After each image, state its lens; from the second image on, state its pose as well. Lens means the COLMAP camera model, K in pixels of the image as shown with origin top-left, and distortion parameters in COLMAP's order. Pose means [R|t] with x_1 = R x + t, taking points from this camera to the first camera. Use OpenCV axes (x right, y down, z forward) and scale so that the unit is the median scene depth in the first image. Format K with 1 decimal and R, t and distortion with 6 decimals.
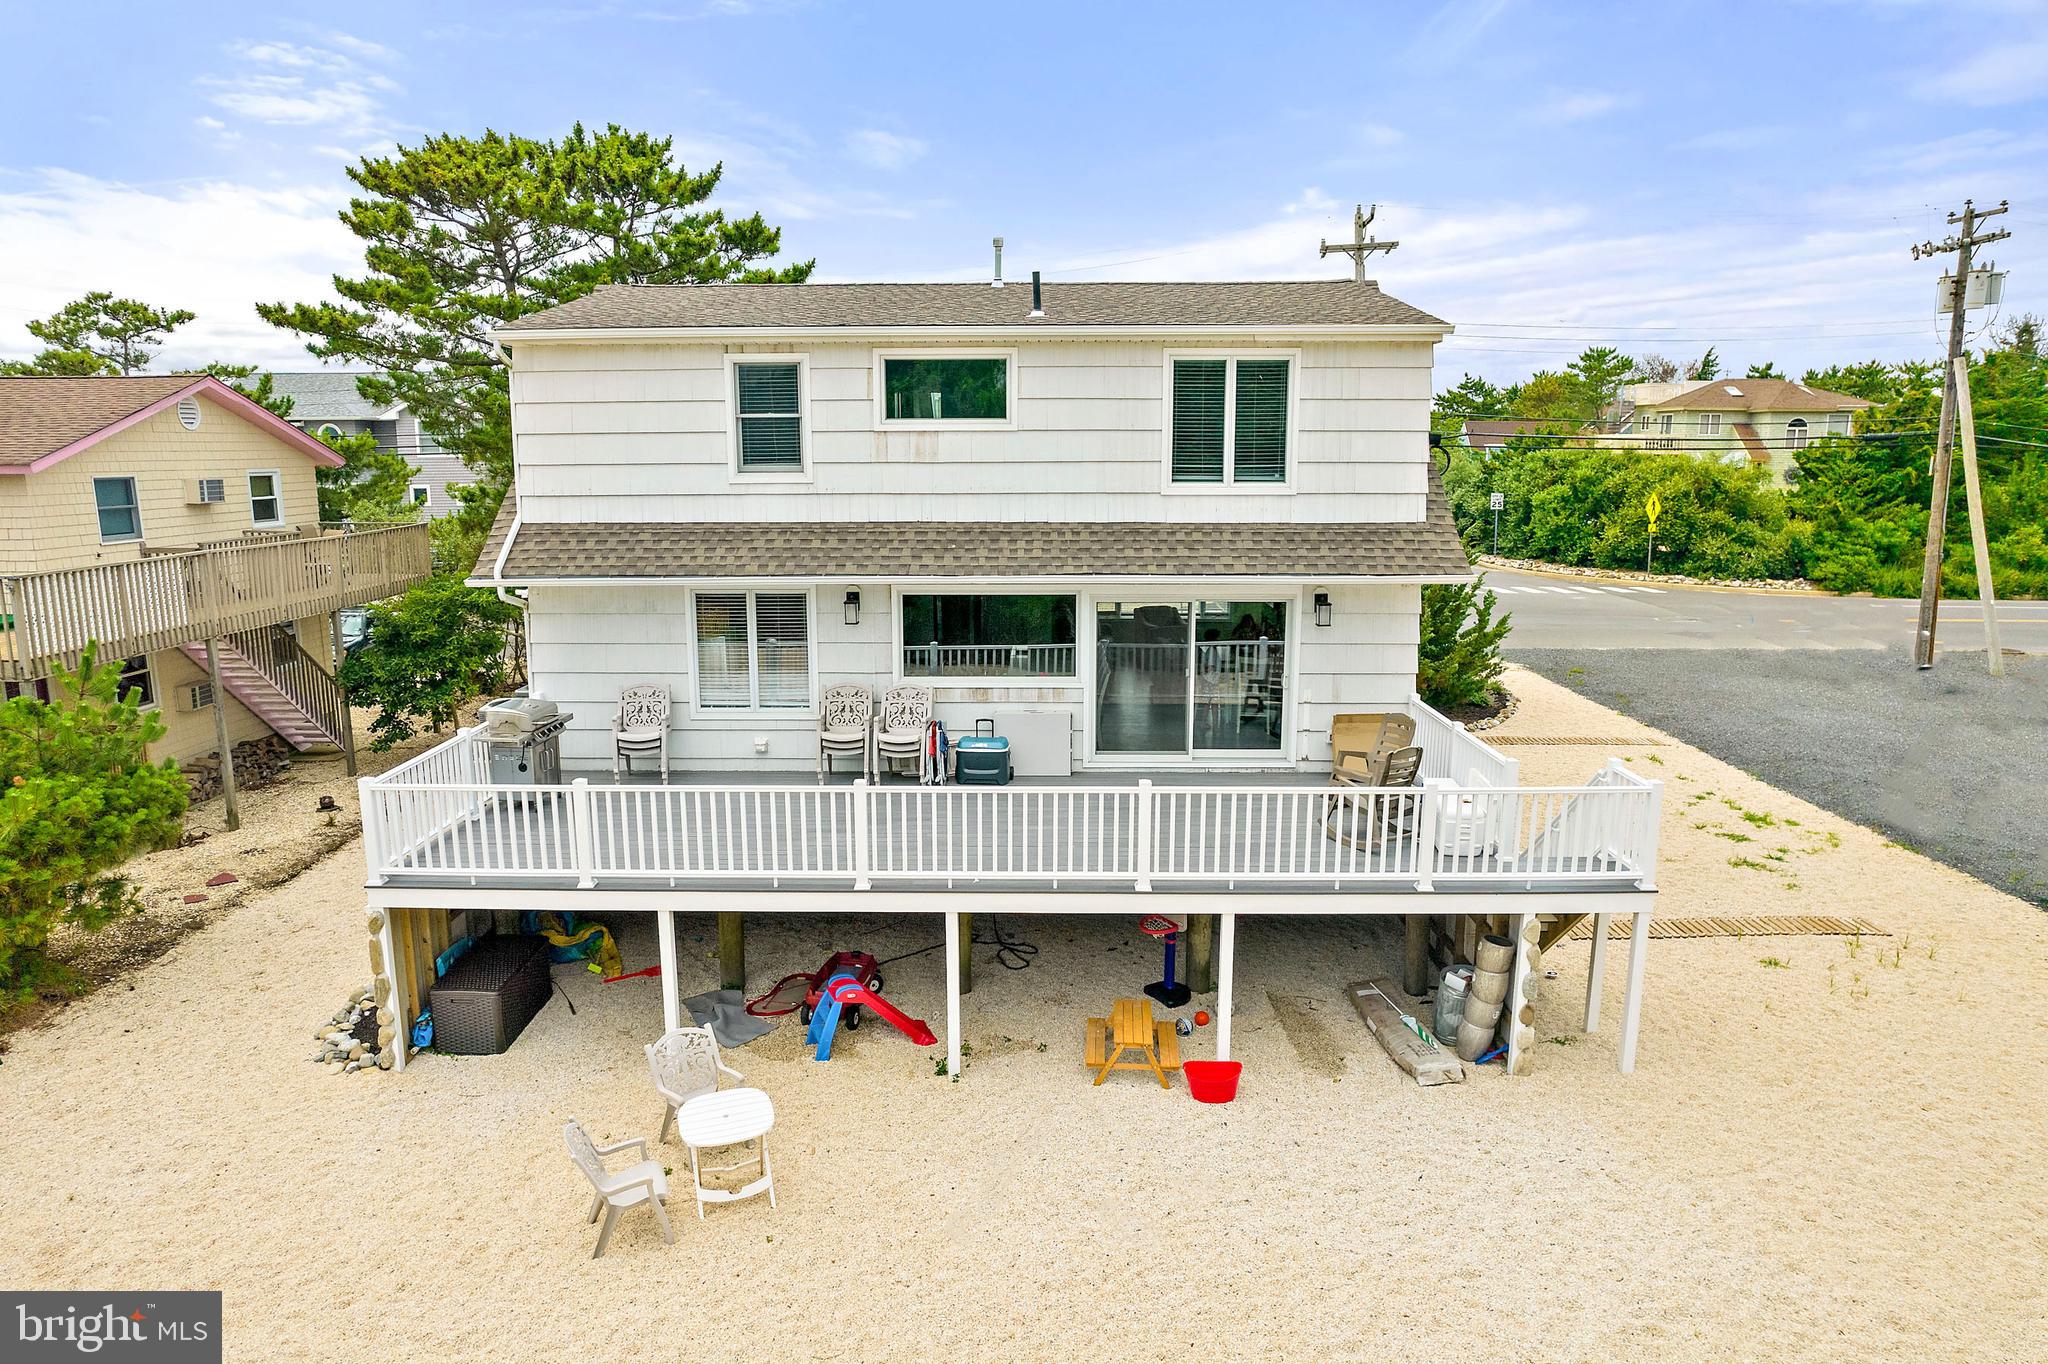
lens RADIAL K [[1323.7, 0, 1024.0], [0, 1323.7, 682.0], [0, 0, 1]] dist [-0.086830, 0.085710]
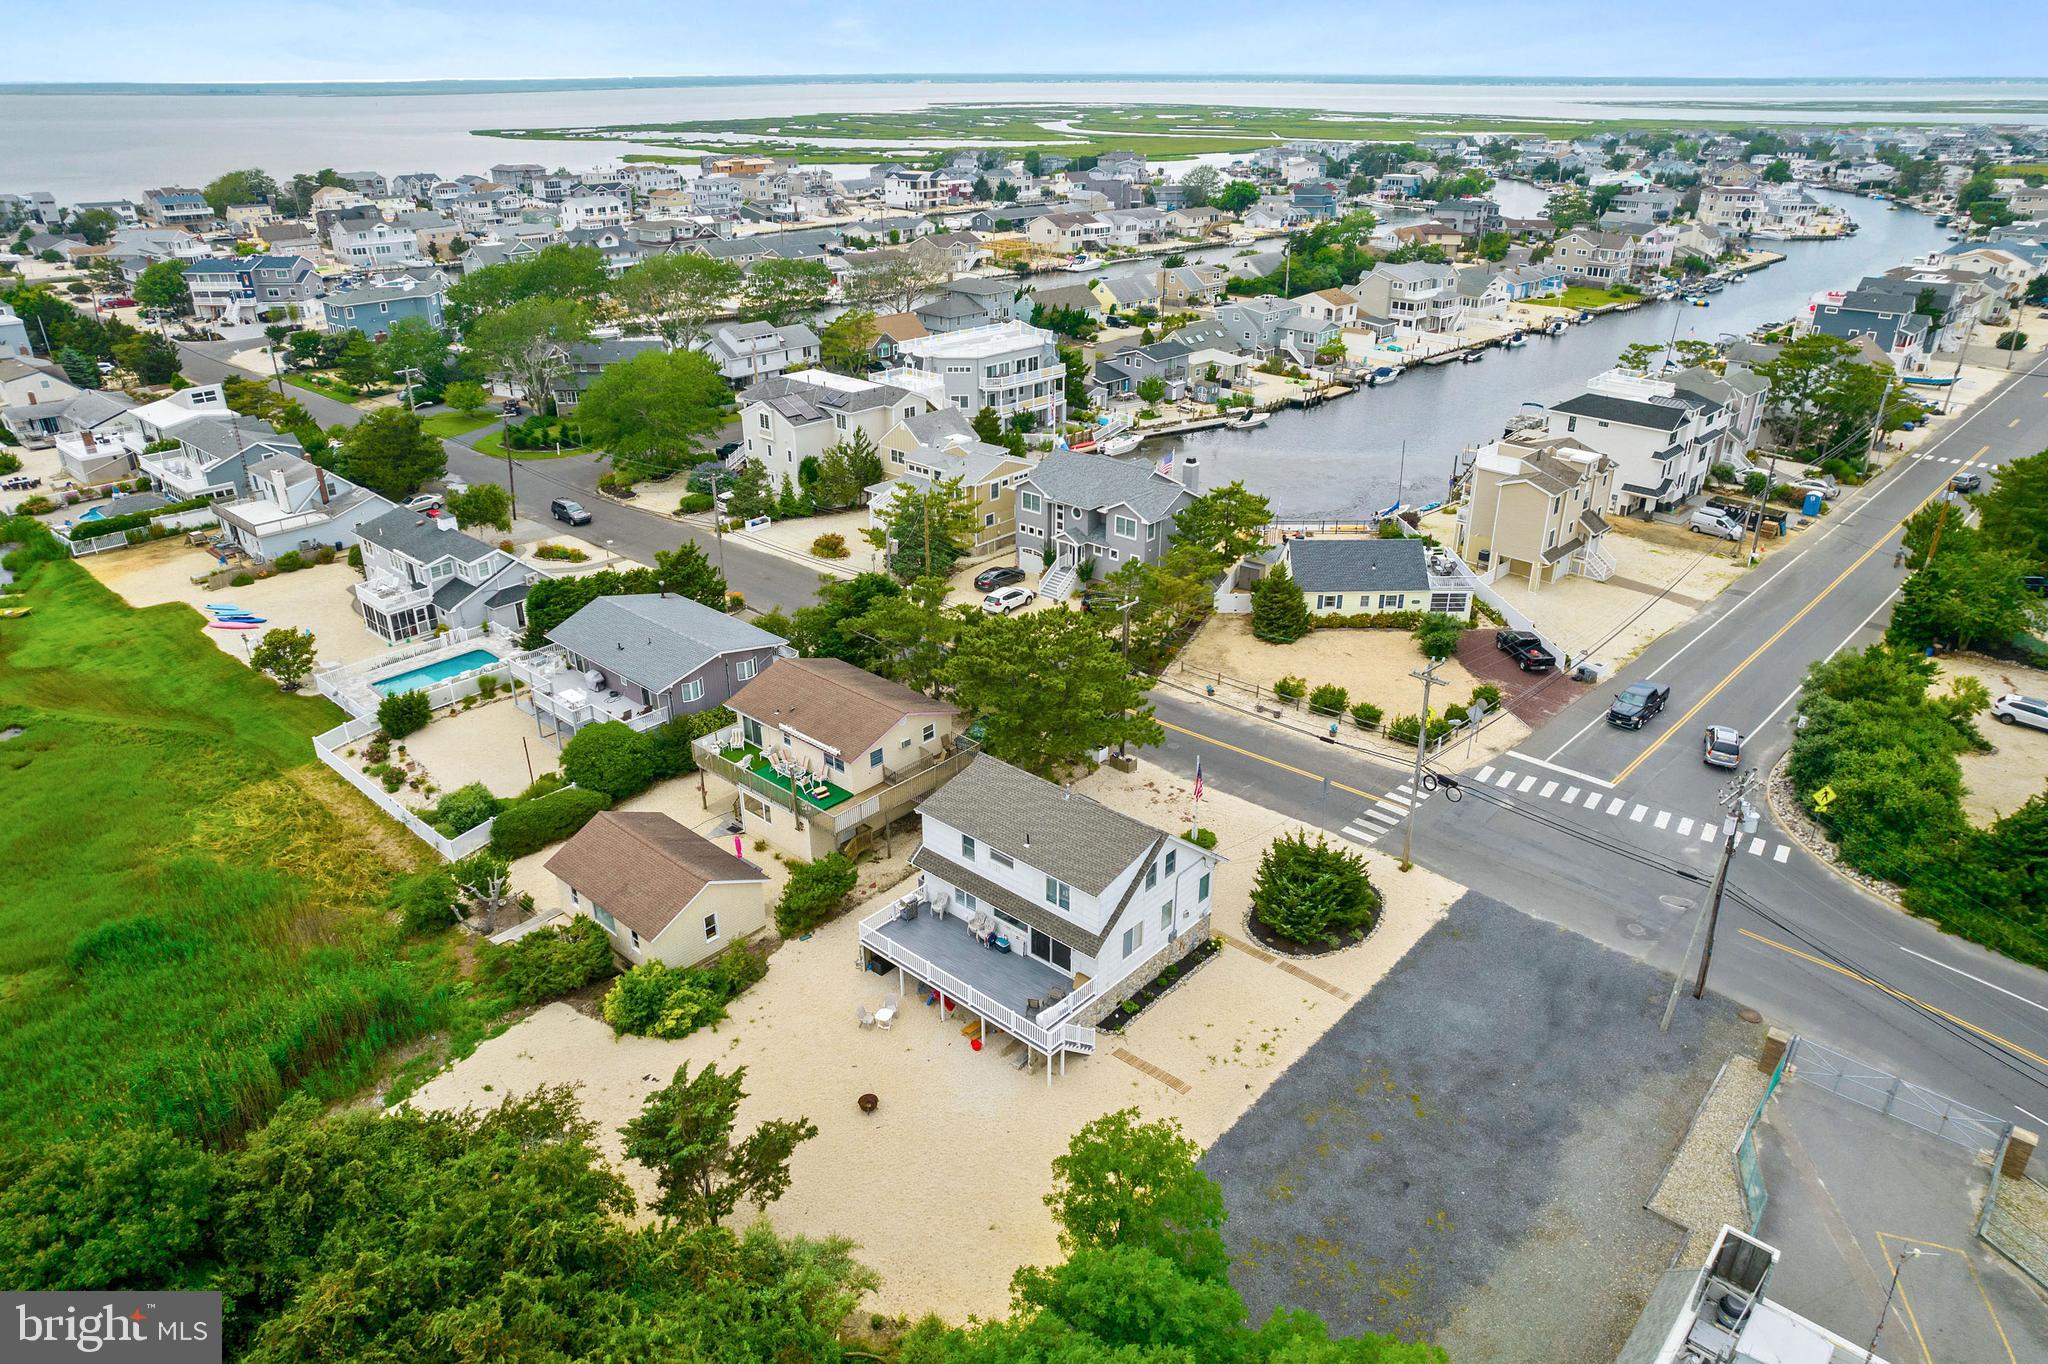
lens RADIAL K [[1323.7, 0, 1024.0], [0, 1323.7, 682.0], [0, 0, 1]] dist [-0.086830, 0.085710]
pose [[0.745827, 0.279801, -0.604528, 1.581185], [-0.118885, 0.948848, 0.292495, -1.333752], [0.655446, -0.146281, 0.740940, -1.251825]]
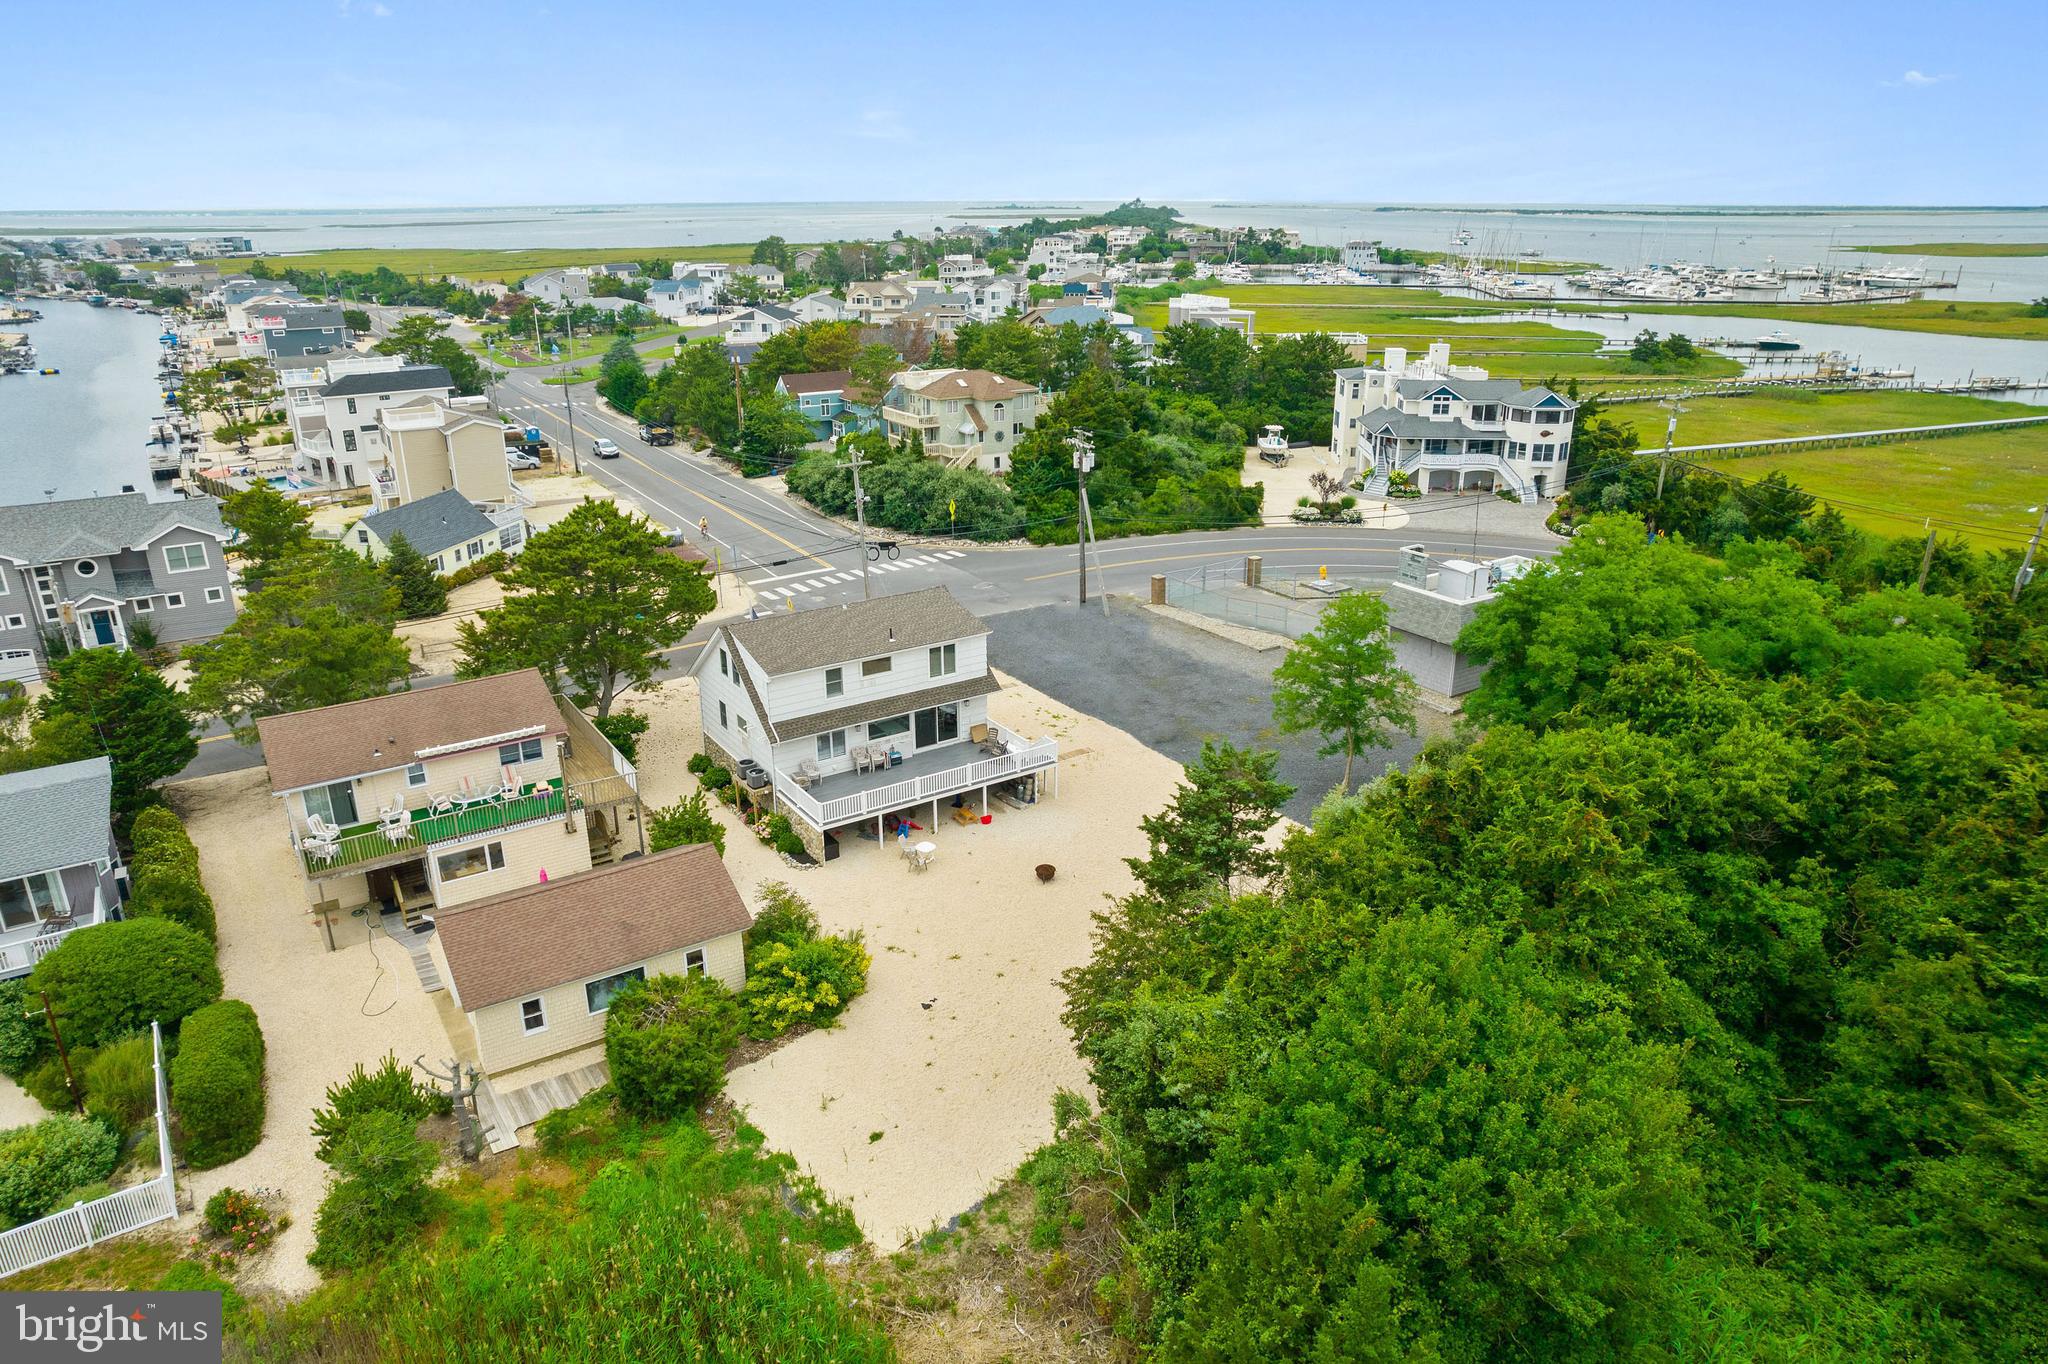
lens RADIAL K [[1323.7, 0, 1024.0], [0, 1323.7, 682.0], [0, 0, 1]] dist [-0.086830, 0.085710]
pose [[0.829425, -0.192411, 0.524435, -1.233461], [0.102590, 0.975307, 0.195580, -0.633979], [-0.549117, -0.108417, 0.828684, -1.715929]]
